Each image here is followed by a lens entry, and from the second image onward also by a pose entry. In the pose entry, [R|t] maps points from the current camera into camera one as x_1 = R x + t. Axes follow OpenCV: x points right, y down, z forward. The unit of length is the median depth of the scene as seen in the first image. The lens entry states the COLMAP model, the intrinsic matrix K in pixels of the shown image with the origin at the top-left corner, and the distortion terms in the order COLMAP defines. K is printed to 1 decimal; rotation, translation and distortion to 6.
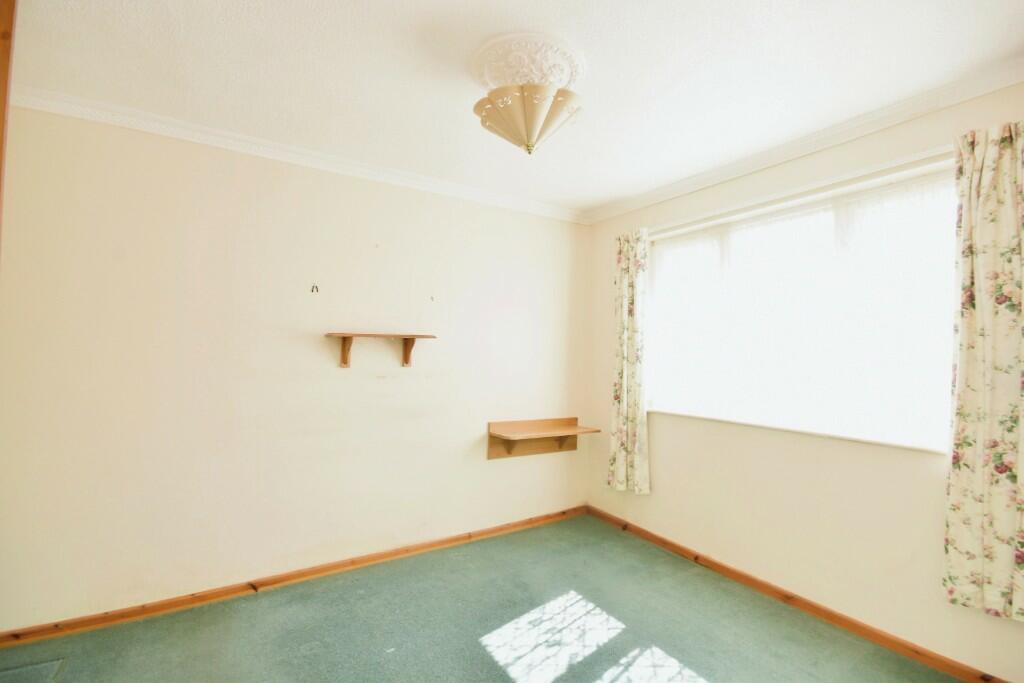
lens RADIAL K [[466.6, 0, 512.0], [0, 466.6, 341.5], [0, 0, 1]] dist [-0.000685, -0.000296]
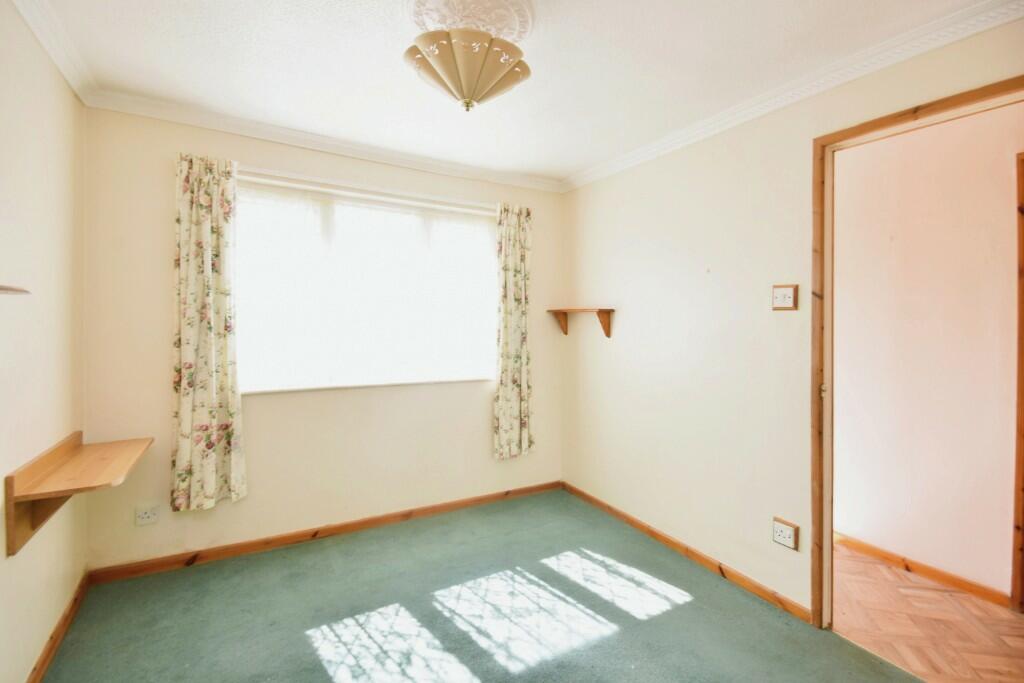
lens RADIAL K [[474.4, 0, 512.6], [0, 474.4, 323.8], [0, 0, 1]] dist [-0.000796, 0.000039]
pose [[0.018728, -0.006261, 0.999805, -0.697012], [-0.031283, 0.999487, 0.006845, 0.010598], [-0.999335, -0.031405, 0.018522, 0.713601]]
